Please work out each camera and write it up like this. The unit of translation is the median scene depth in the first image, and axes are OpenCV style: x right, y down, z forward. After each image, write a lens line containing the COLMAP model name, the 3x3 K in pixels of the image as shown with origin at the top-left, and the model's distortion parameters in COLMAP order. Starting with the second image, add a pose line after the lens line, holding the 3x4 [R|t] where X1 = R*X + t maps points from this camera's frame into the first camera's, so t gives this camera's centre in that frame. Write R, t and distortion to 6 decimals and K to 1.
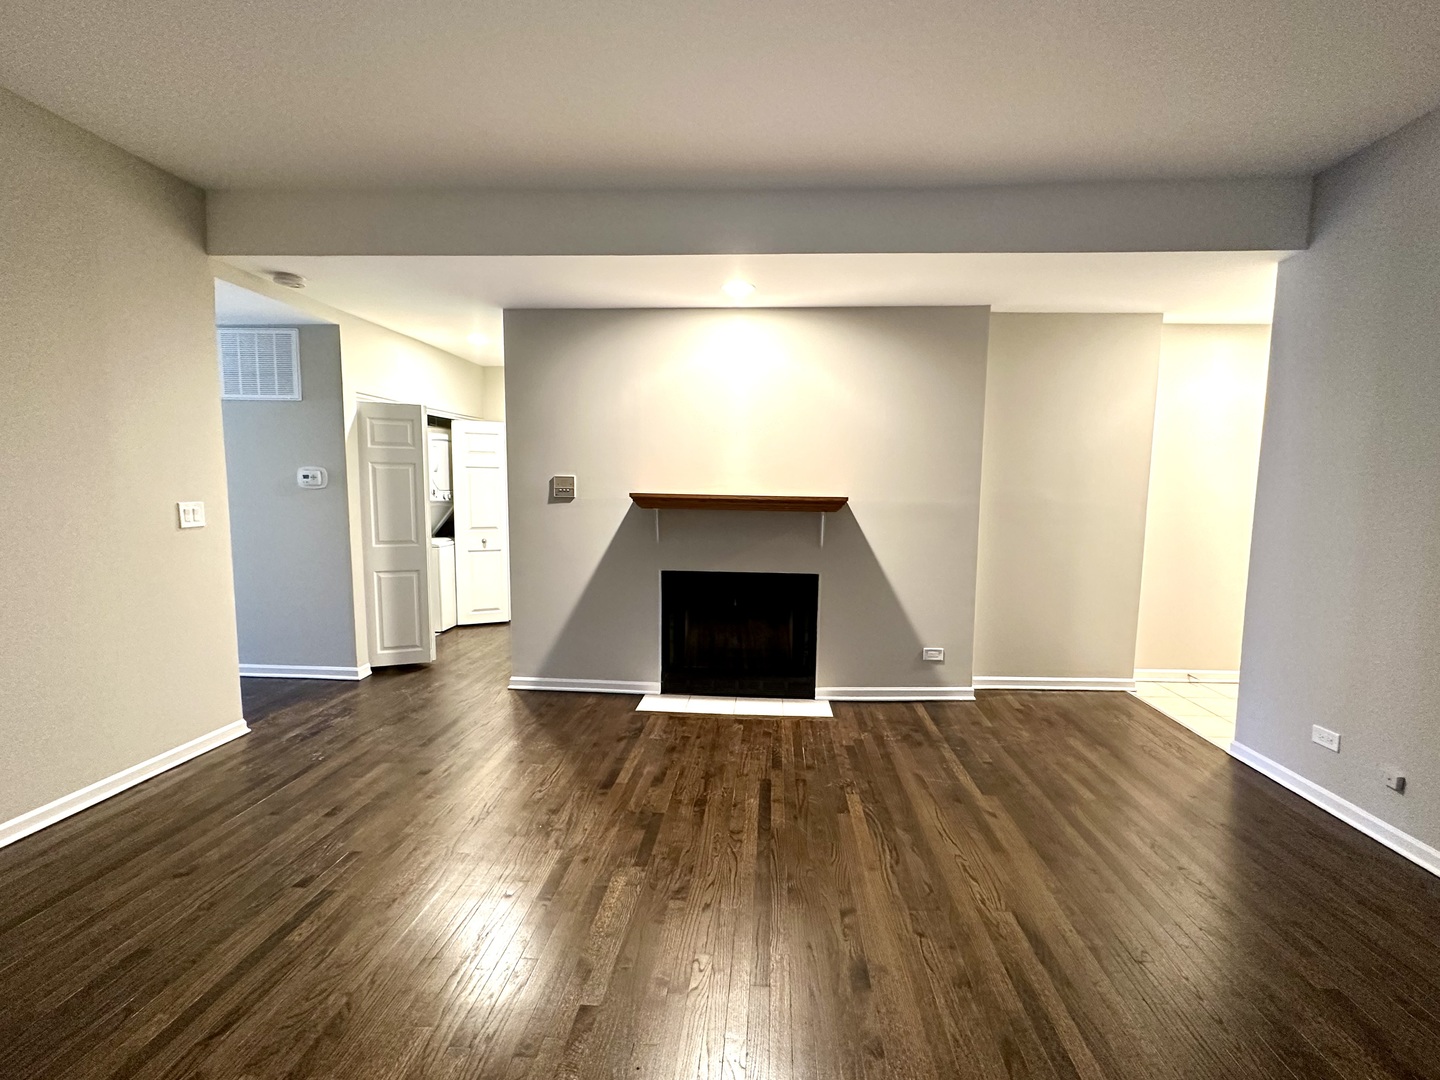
lens RADIAL K [[575.6, 0, 741.6], [0, 575.6, 546.8], [0, 0, 1]] dist [-0.001624, 0.000360]
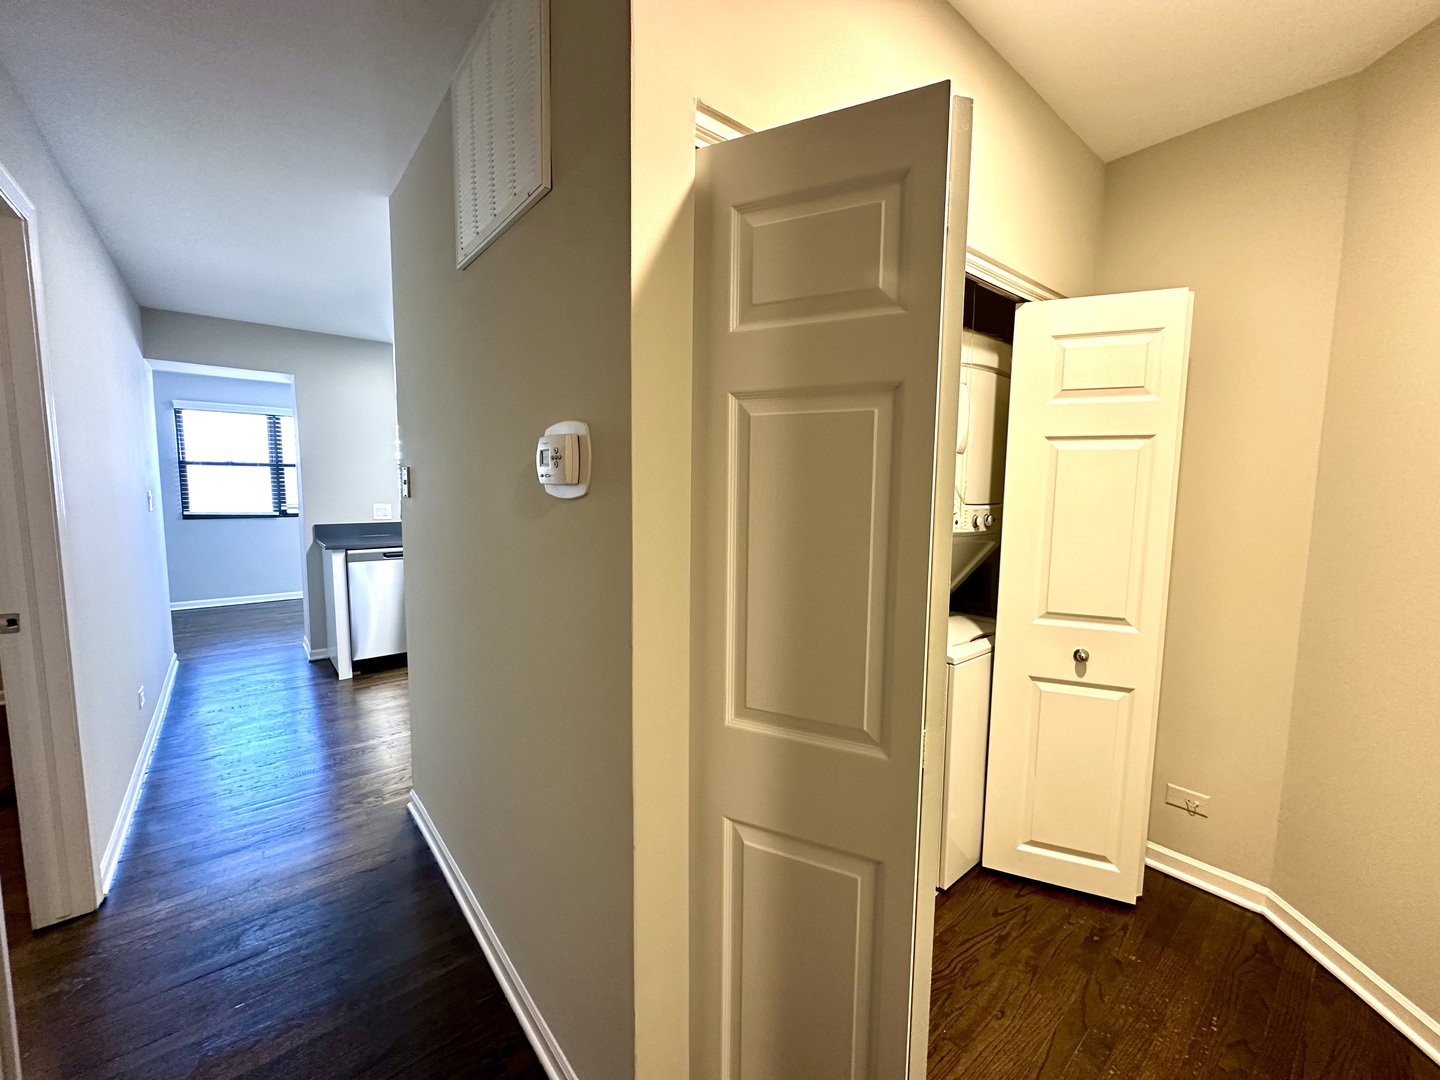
lens RADIAL K [[575.6, 0, 722.4], [0, 575.6, 539.4], [0, 0, 1]] dist [-0.001624, 0.000360]
pose [[0.672314, 0.063162, -0.737567, -0.497537], [-0.076268, 0.996961, 0.015855, -0.095788], [0.736327, 0.045593, 0.675088, 0.893930]]
